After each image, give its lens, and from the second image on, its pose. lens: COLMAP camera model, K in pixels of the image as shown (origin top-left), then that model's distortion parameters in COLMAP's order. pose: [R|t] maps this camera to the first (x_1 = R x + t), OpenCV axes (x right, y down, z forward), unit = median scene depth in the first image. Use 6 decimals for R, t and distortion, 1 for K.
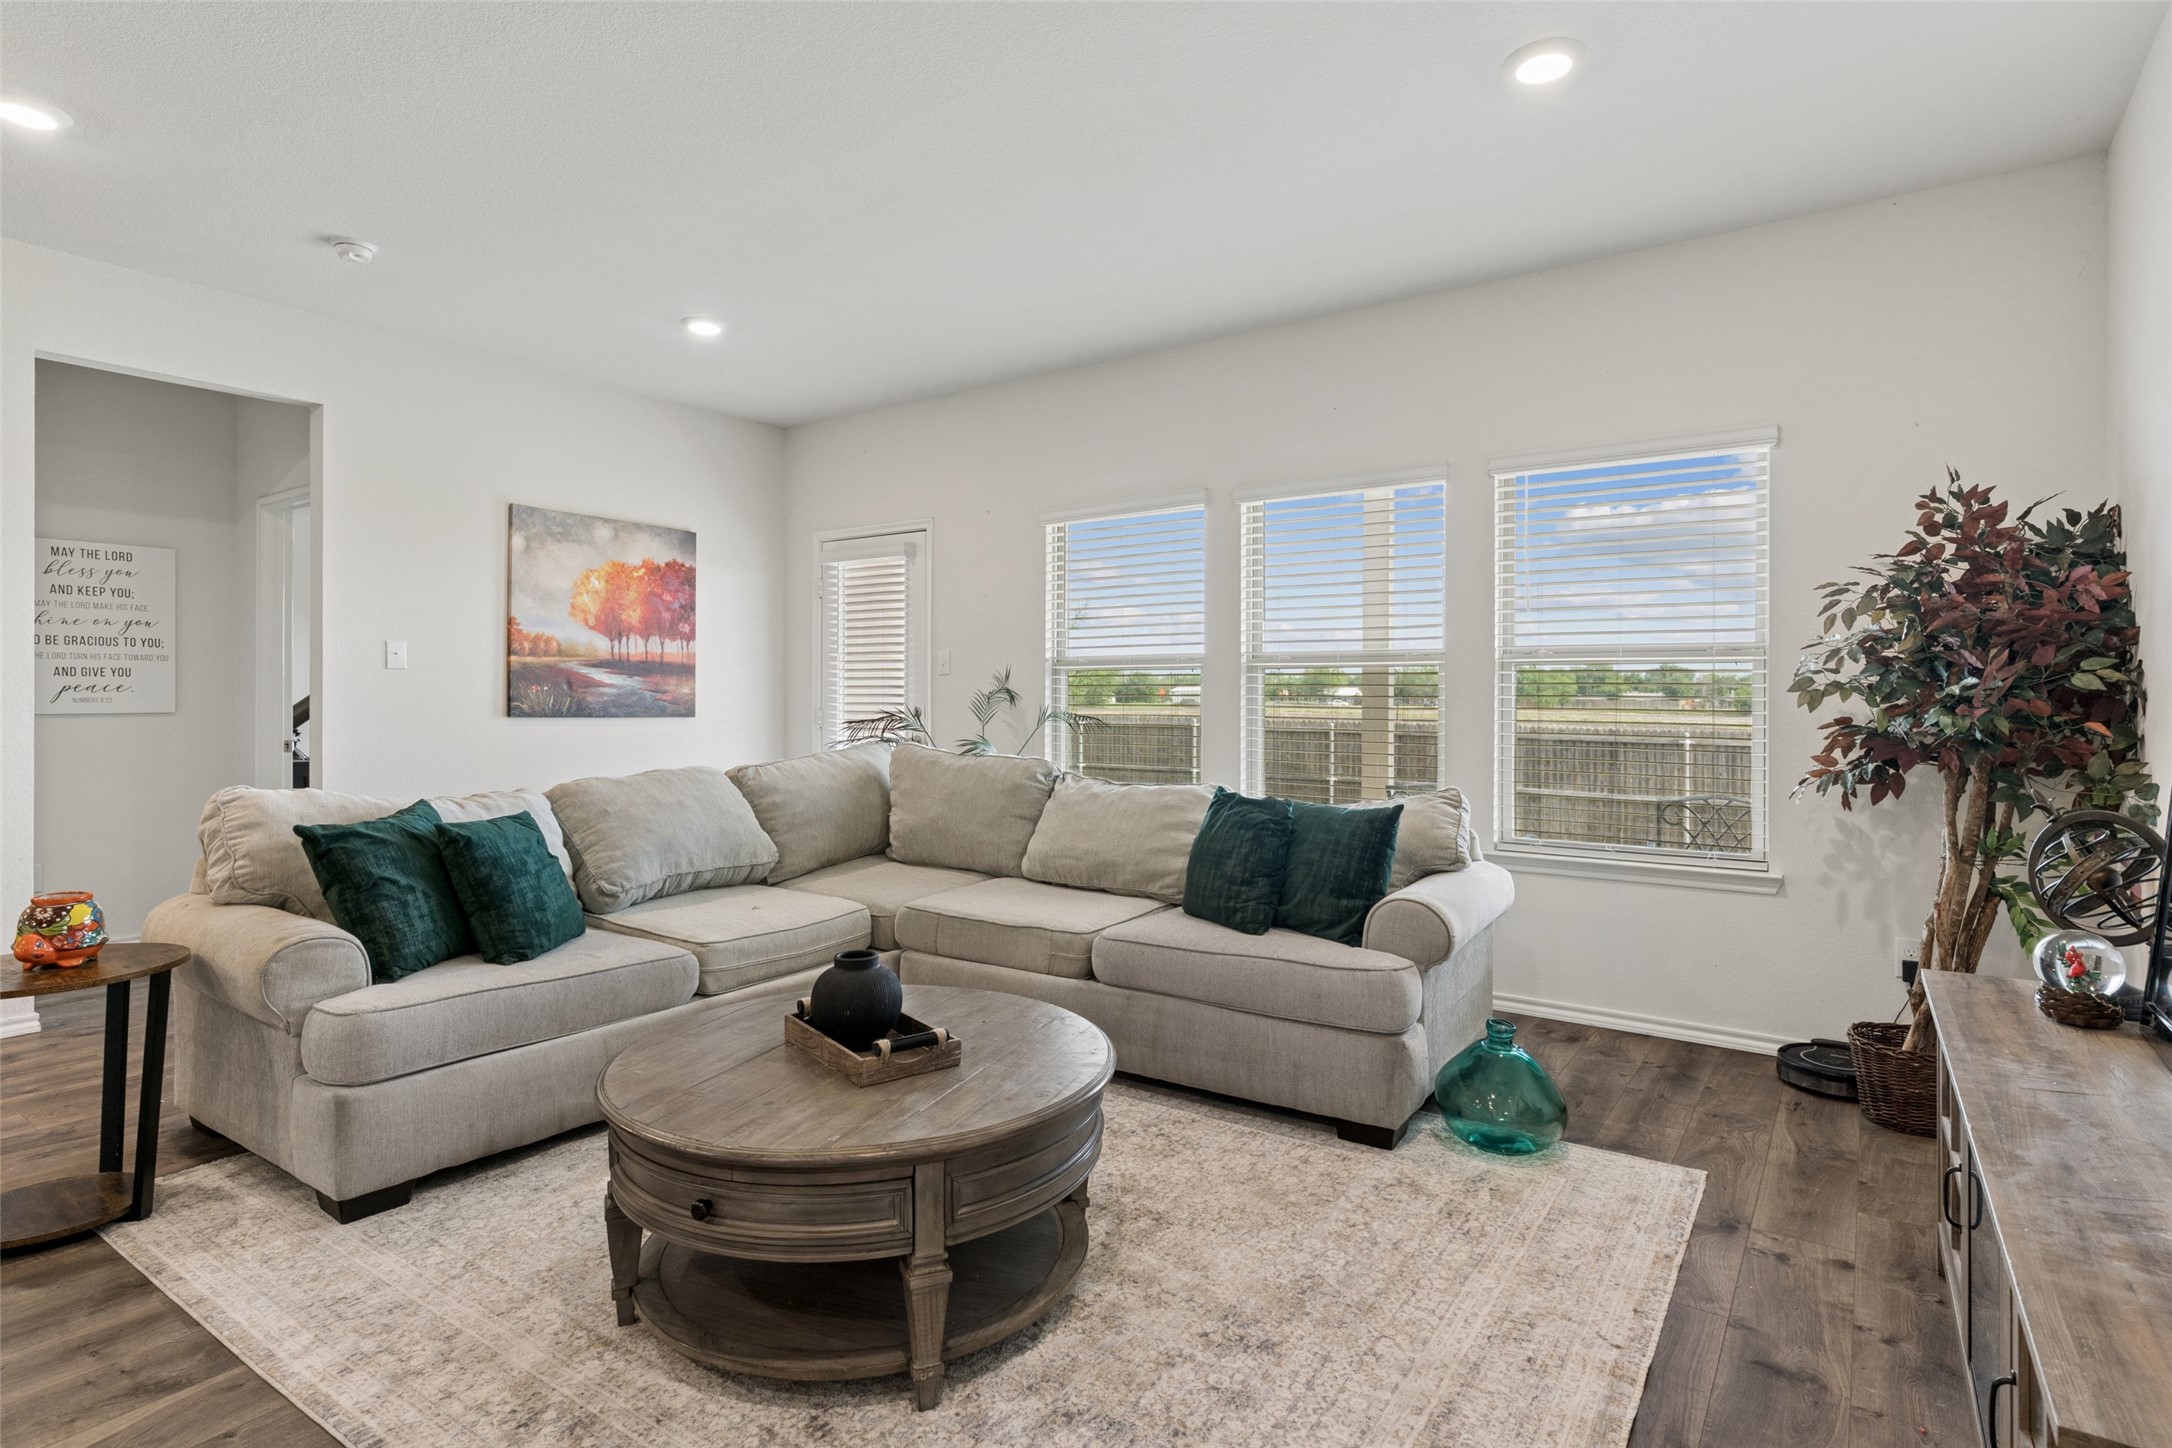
lens RADIAL K [[1075.8, 0, 1120.8], [0, 1075.8, 699.9], [0, 0, 1]] dist [-0.008778, 0.001233]
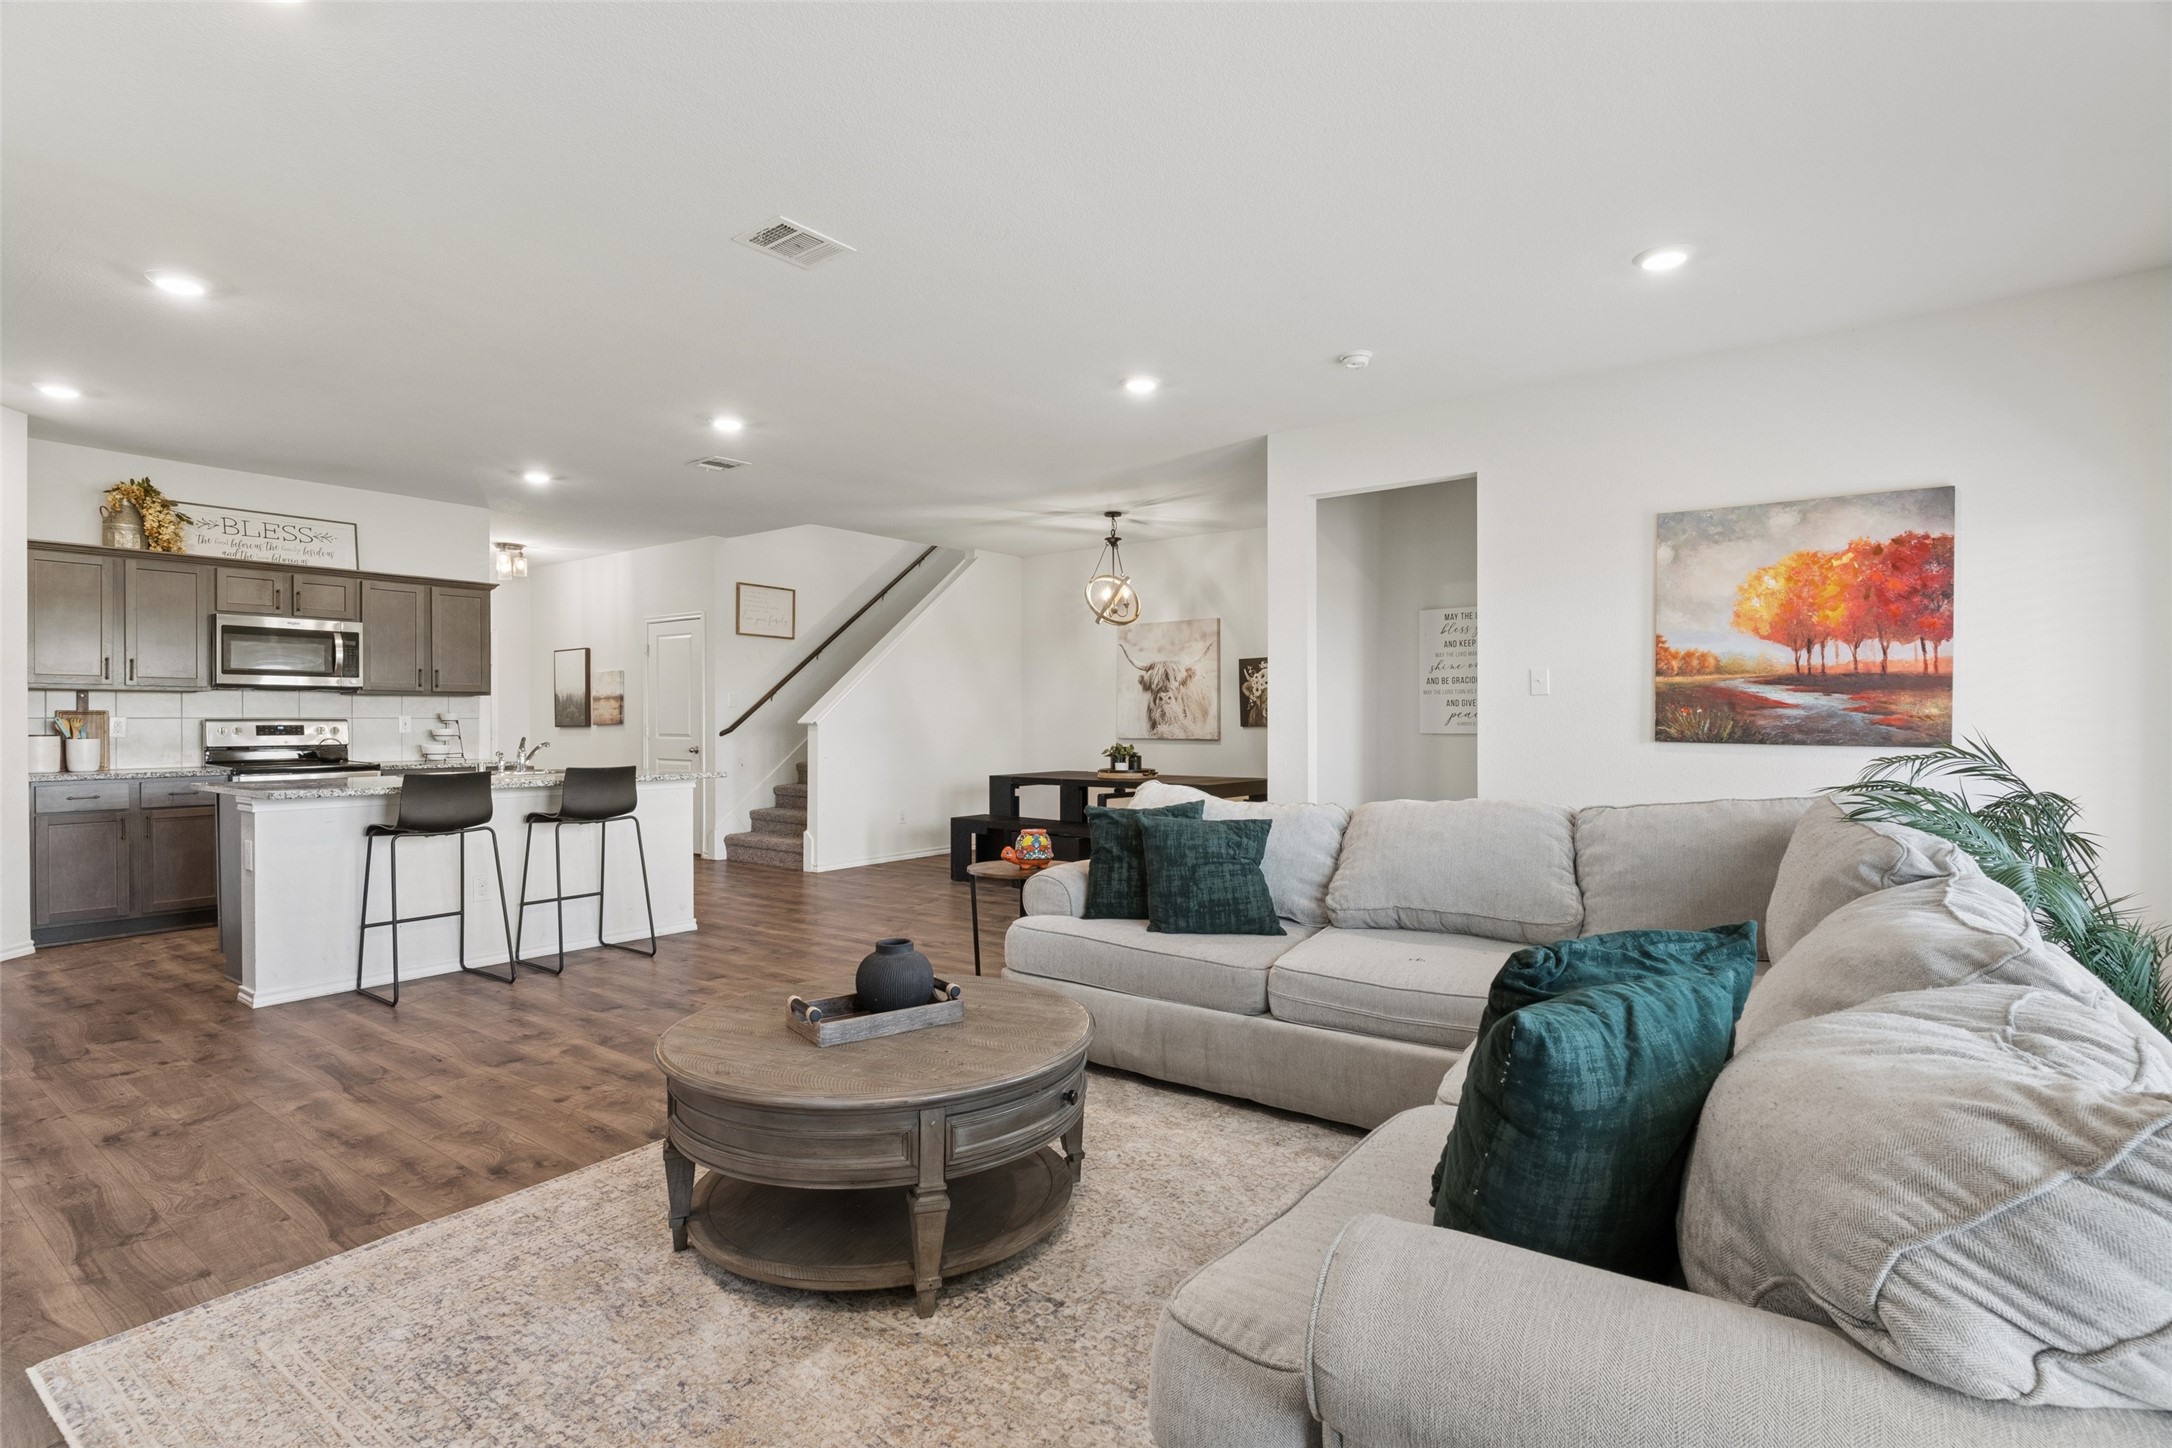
lens RADIAL K [[1075.8, 0, 1082.1], [0, 1075.8, 722.6], [0, 0, 1]] dist [-0.008778, 0.001233]
pose [[-0.053107, -0.000596, -0.998589, 0.377259], [0.001098, 0.999999, -0.000656, -0.000761], [0.998588, -0.001132, -0.053107, 0.522128]]
